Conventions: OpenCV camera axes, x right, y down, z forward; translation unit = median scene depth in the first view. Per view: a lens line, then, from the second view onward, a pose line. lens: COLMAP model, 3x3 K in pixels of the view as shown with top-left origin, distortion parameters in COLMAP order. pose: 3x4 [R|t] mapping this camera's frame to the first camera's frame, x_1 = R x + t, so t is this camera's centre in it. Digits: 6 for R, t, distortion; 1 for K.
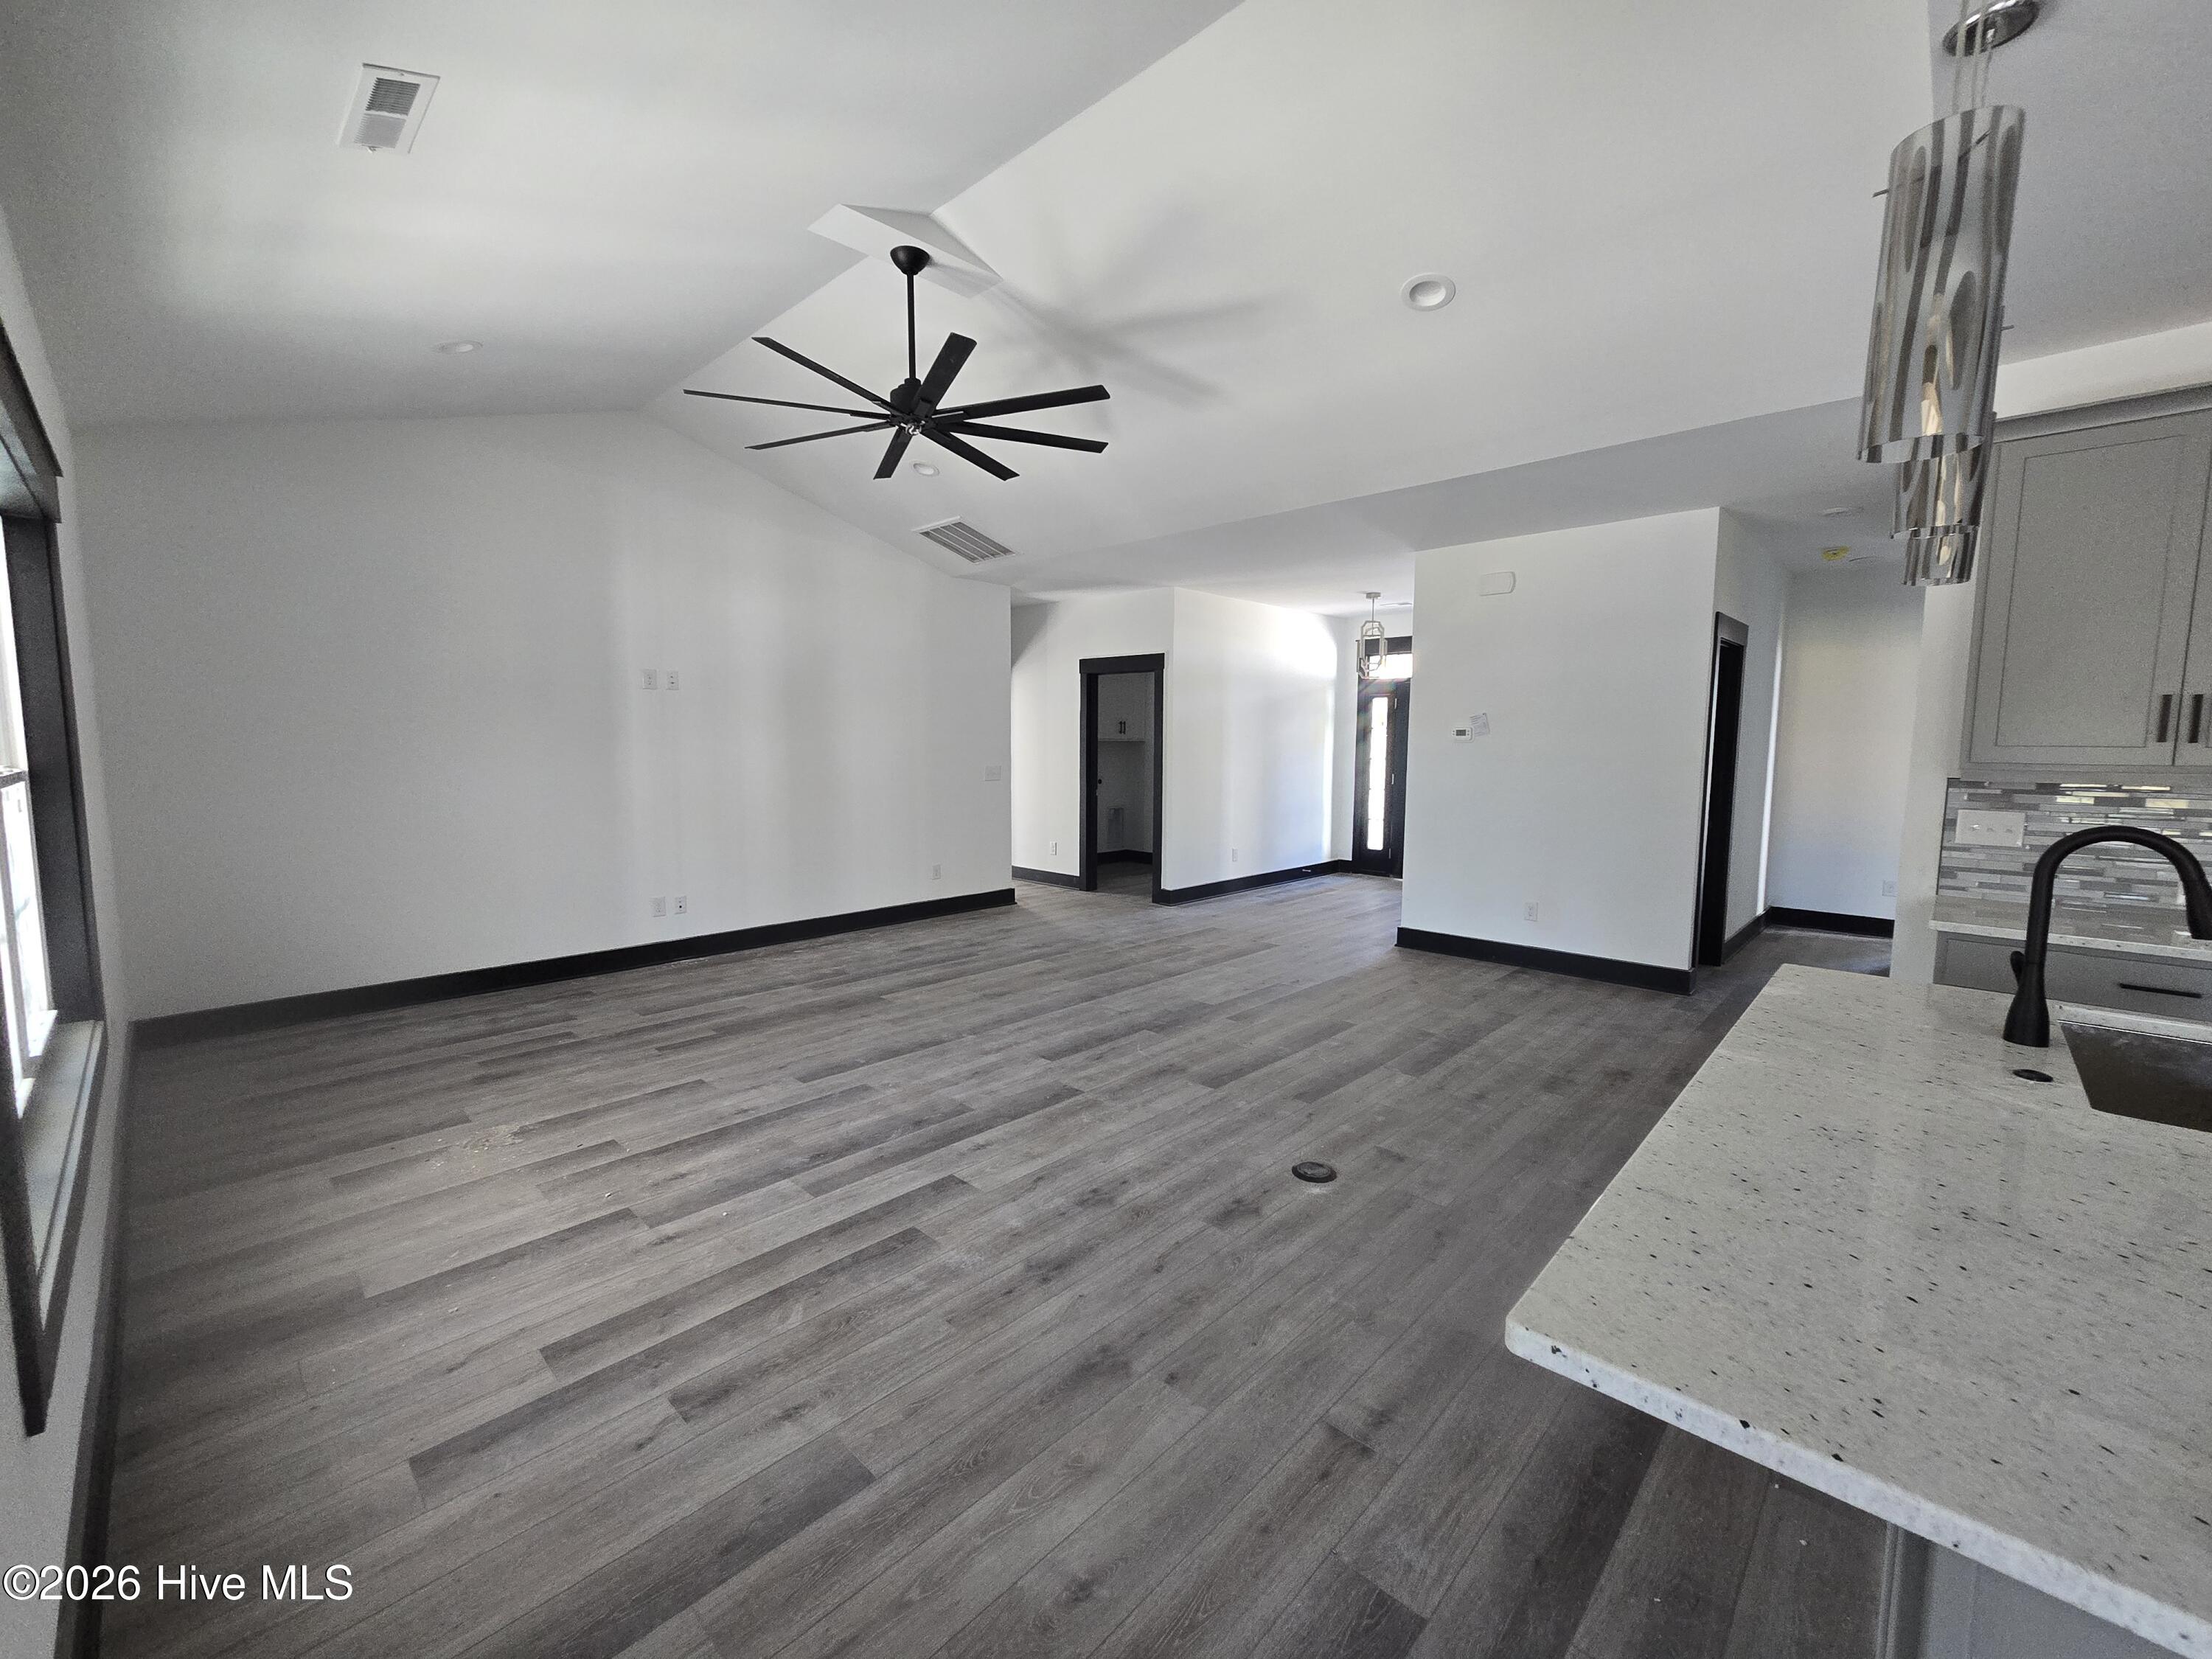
lens RADIAL K [[908.0, 0, 1095.7], [0, 908.0, 825.4], [0, 0, 1]] dist [0.002566, 0.000117]
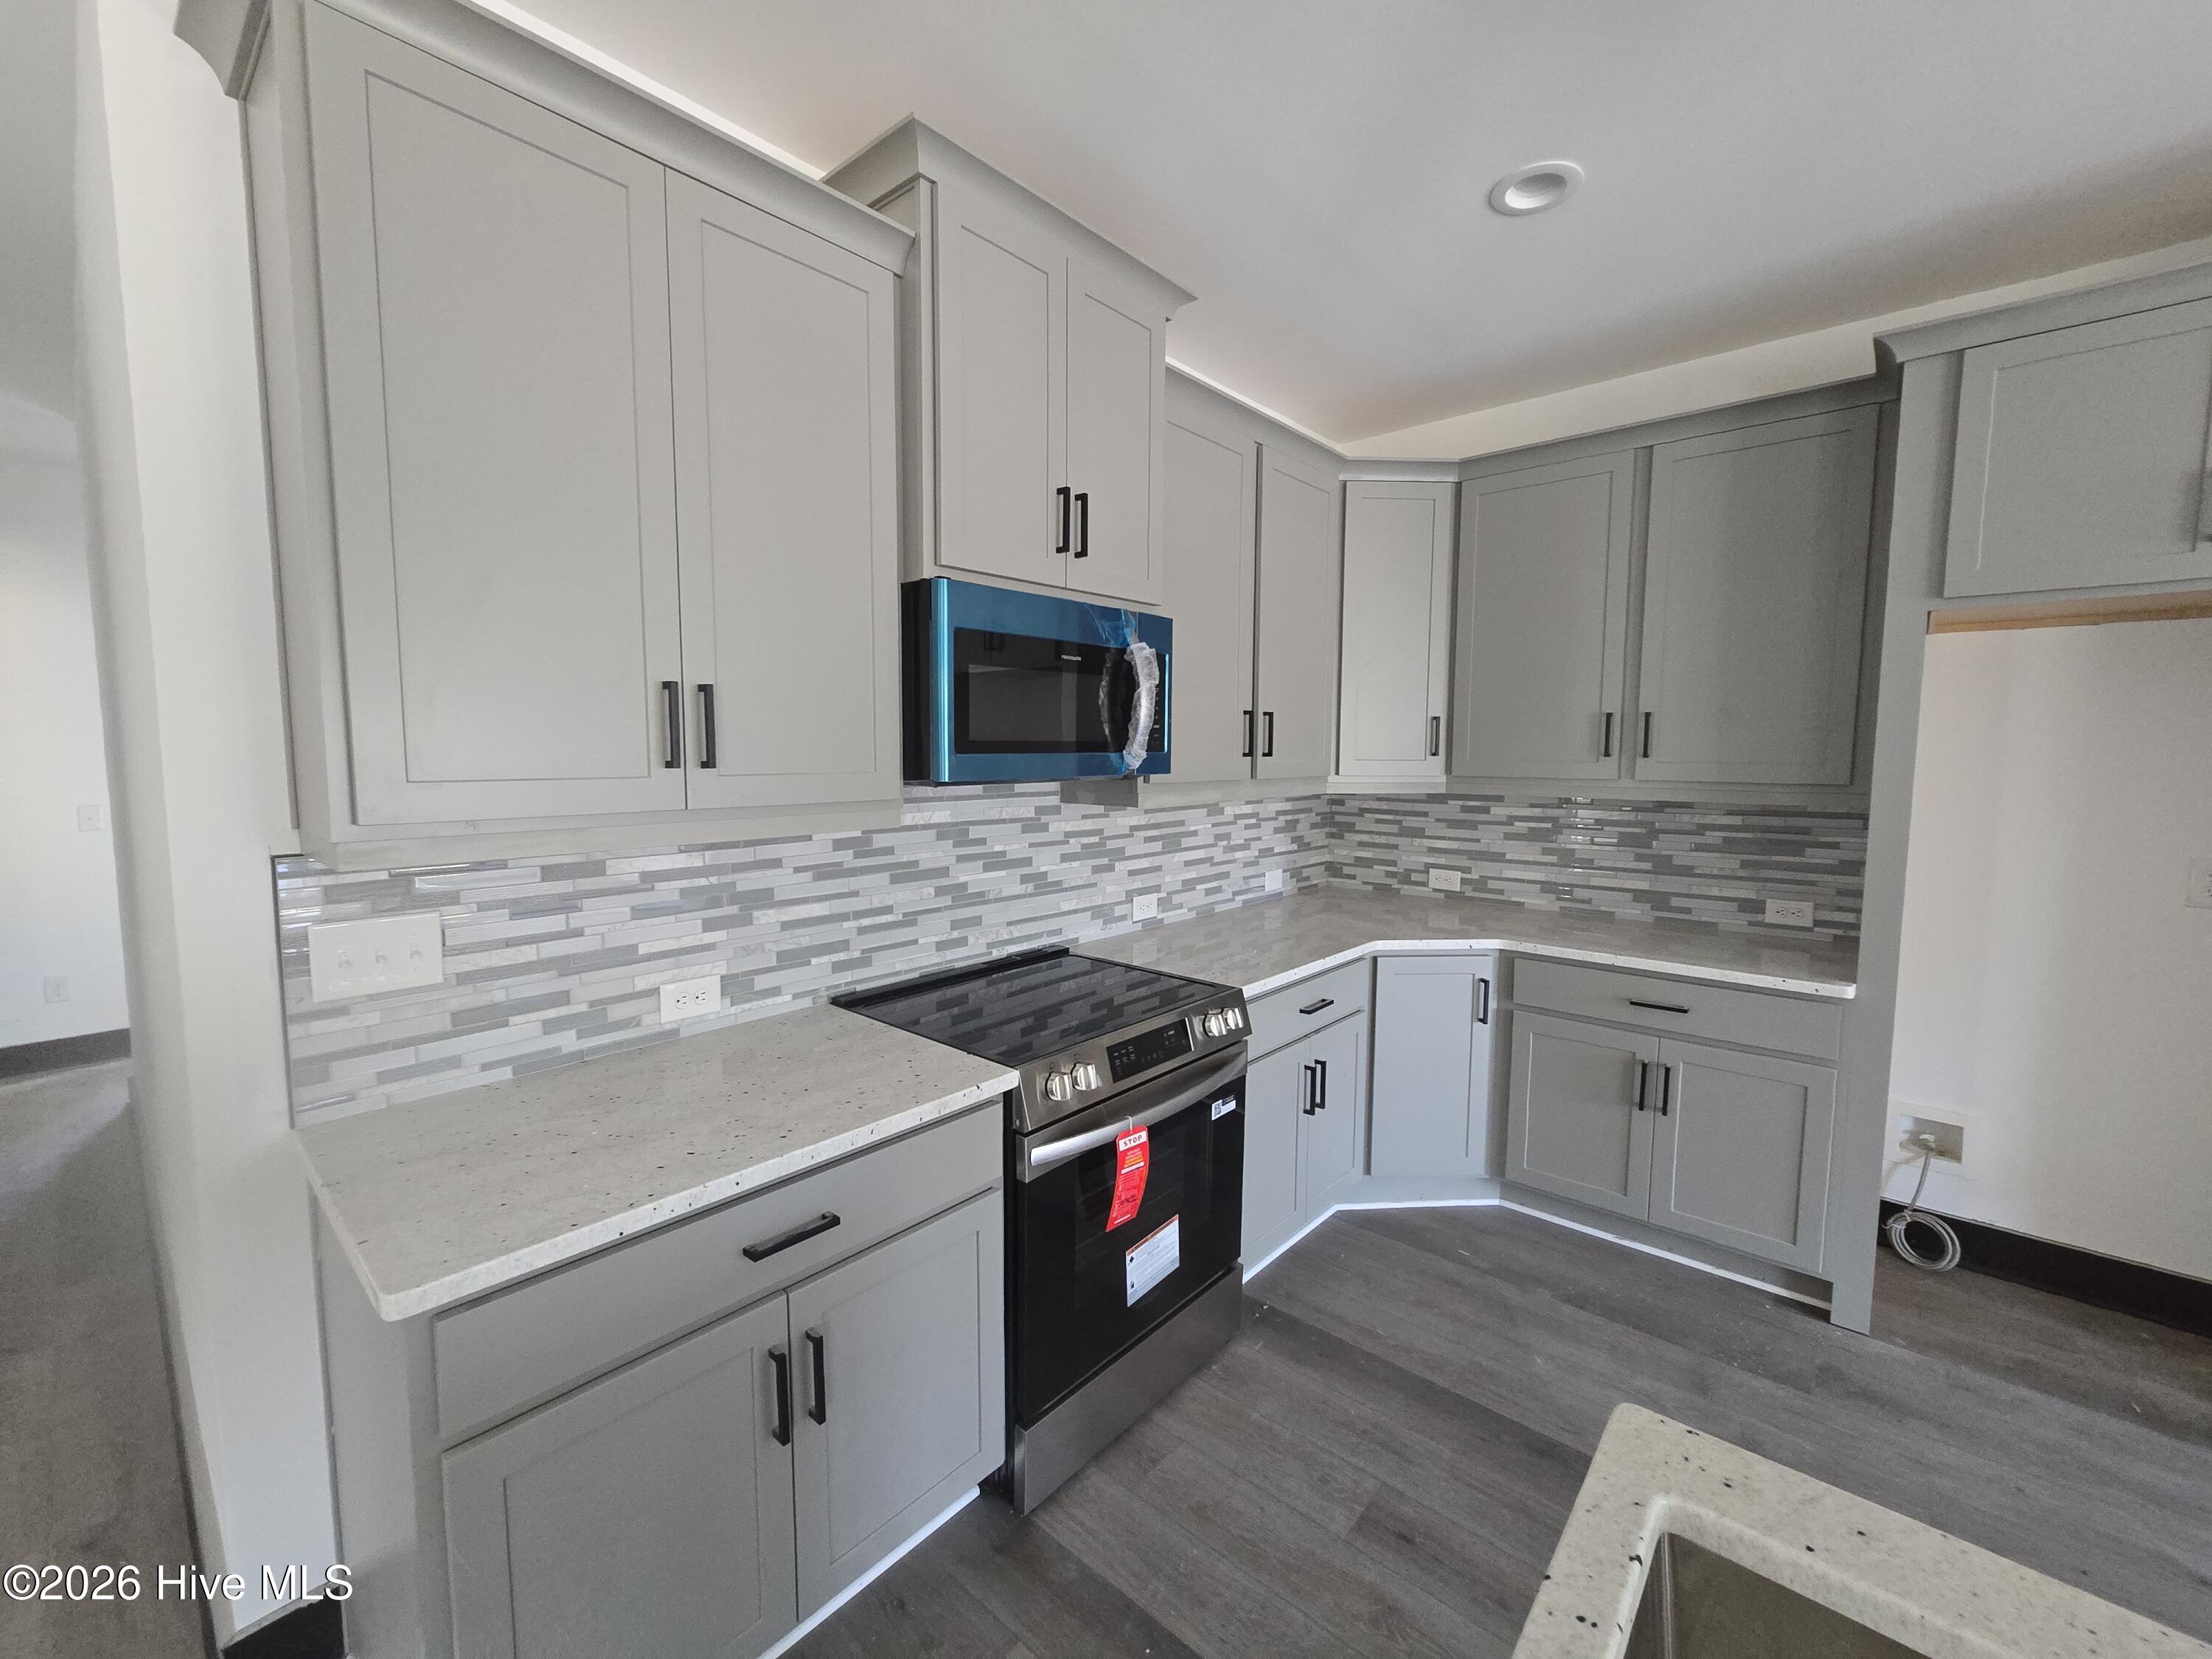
lens RADIAL K [[908.0, 0, 1094.8], [0, 908.0, 824.7], [0, 0, 1]] dist [0.002566, 0.000117]
pose [[-0.028943, -0.099768, 0.994590, 0.461598], [0.089369, 0.990763, 0.101985, -0.068988], [-0.995578, 0.091837, -0.019760, 0.570407]]
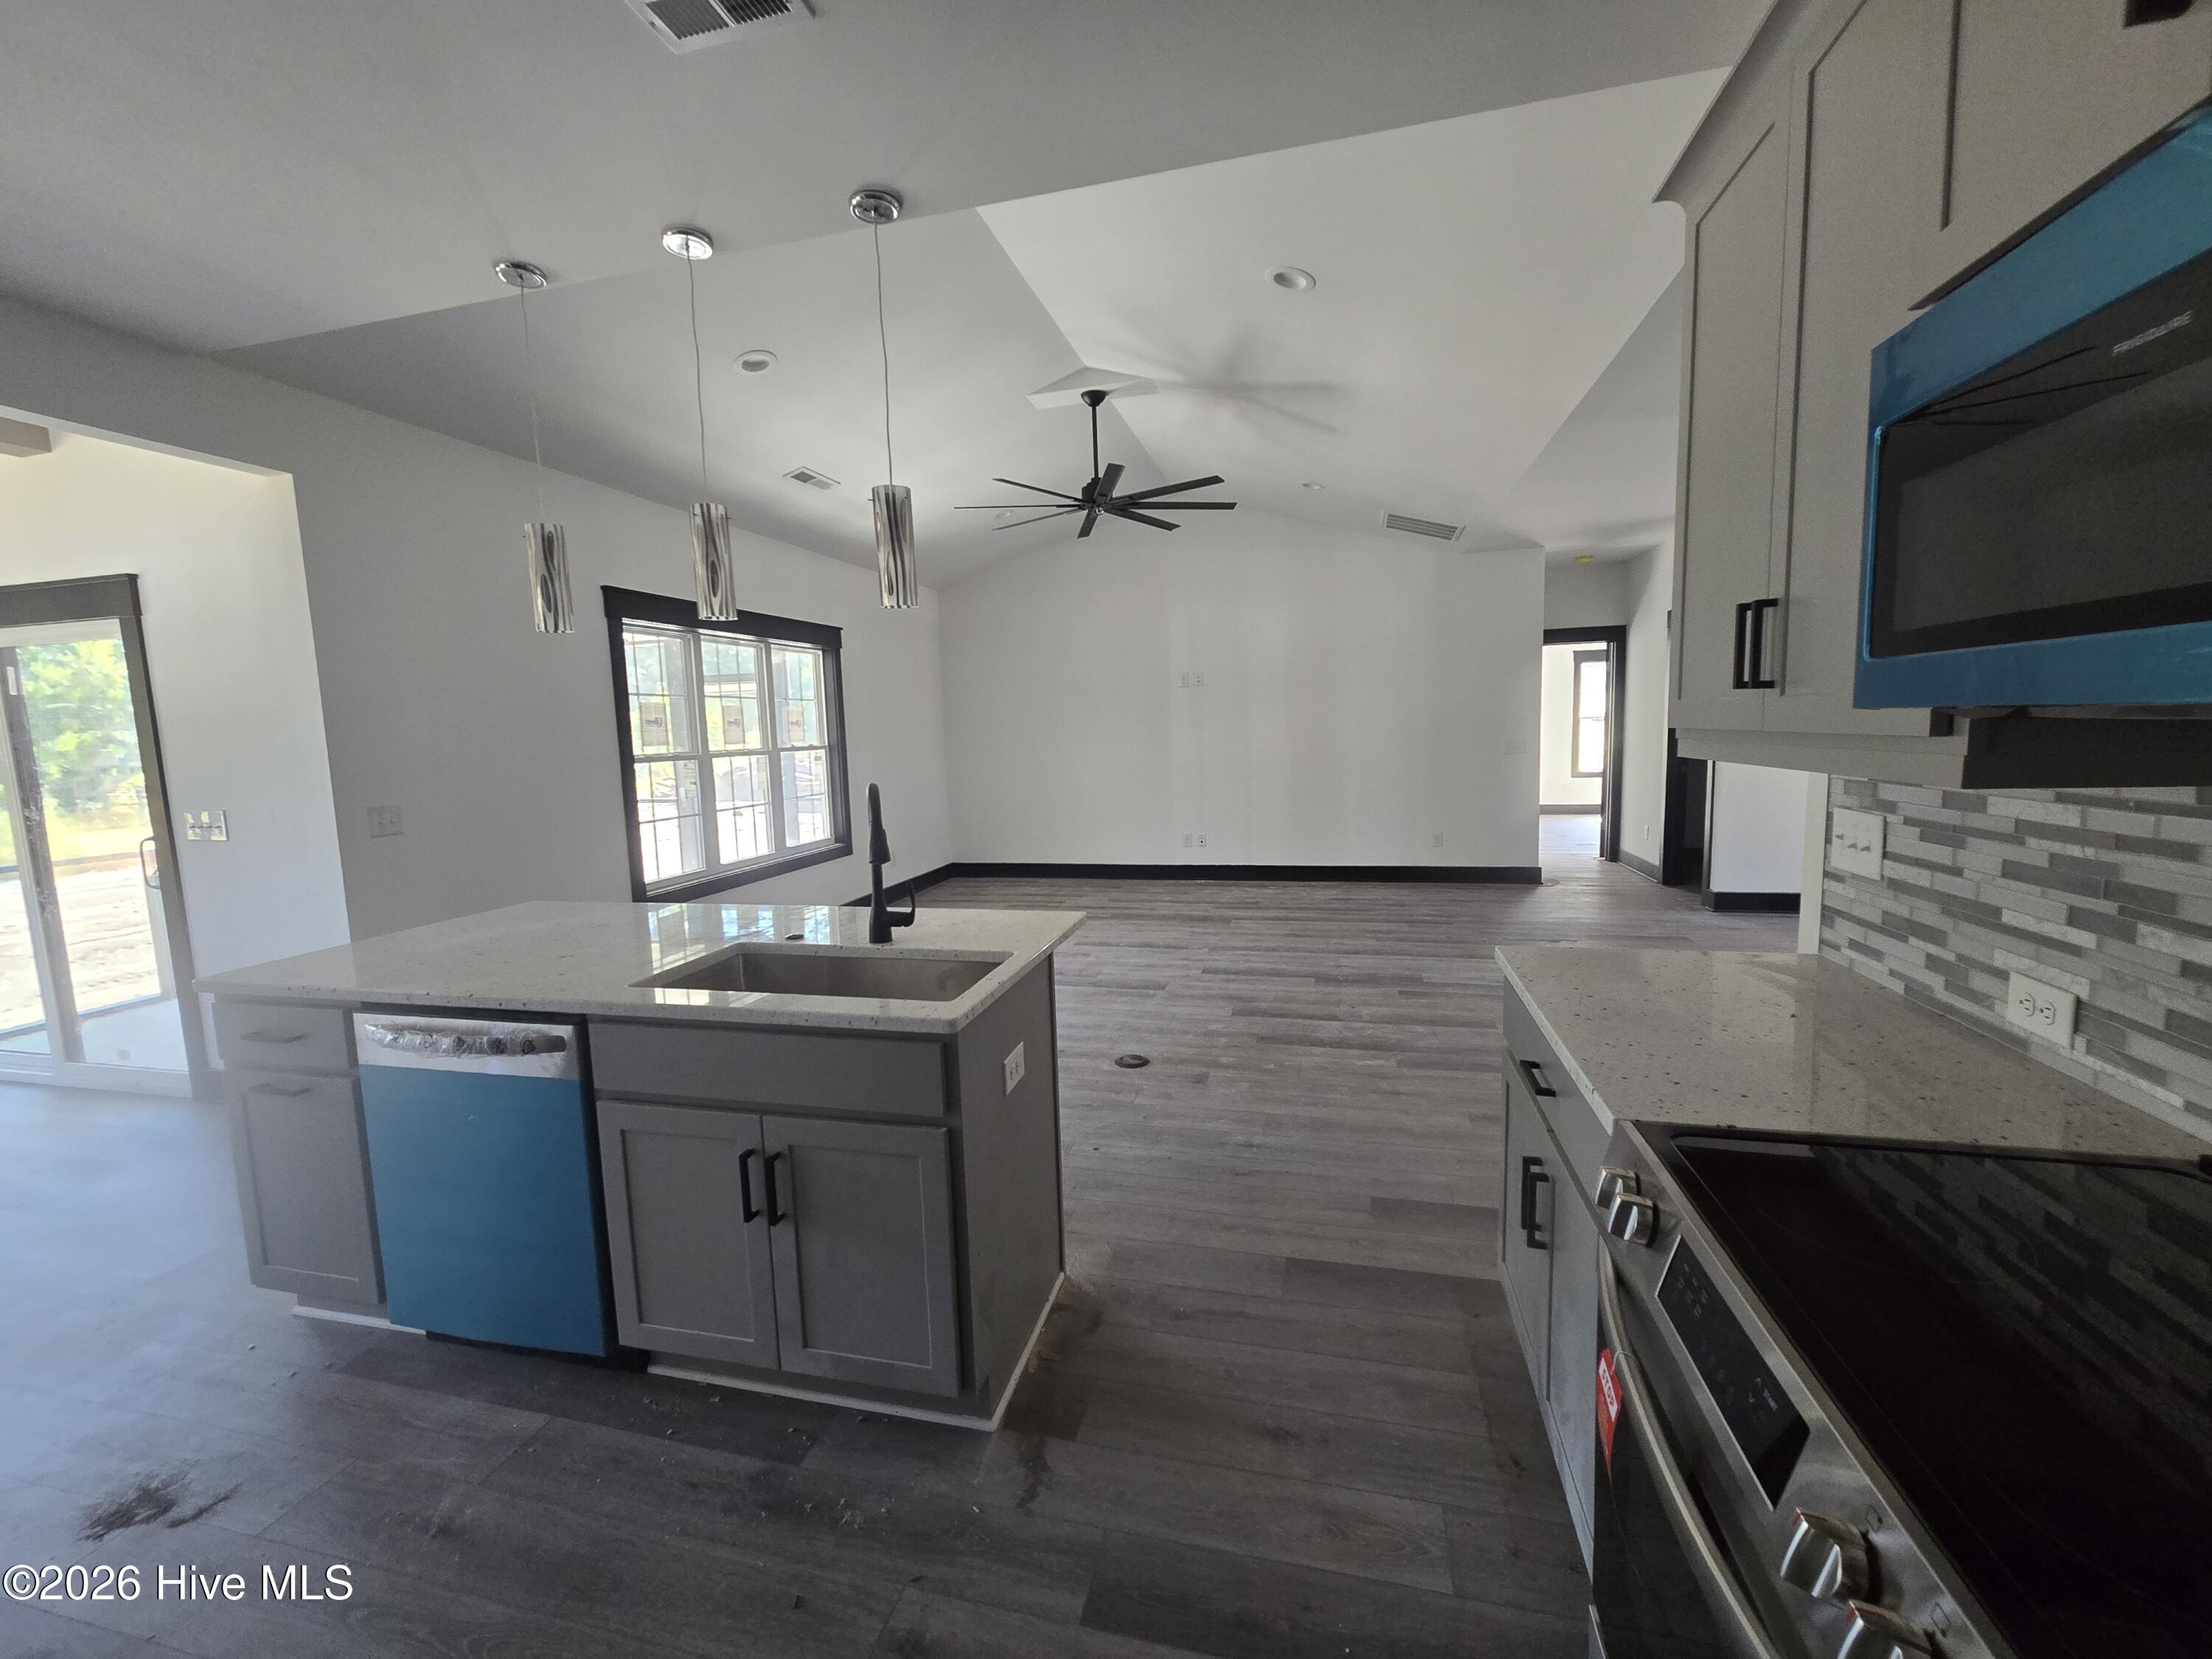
lens RADIAL K [[908.0, 0, 1093.5], [0, 908.0, 830.3], [0, 0, 1]] dist [0.002566, 0.000117]
pose [[0.487186, 0.080367, -0.869592, 1.101912], [-0.049576, 0.996696, 0.064339, -0.015654], [0.871890, 0.011766, 0.489561, 0.281521]]
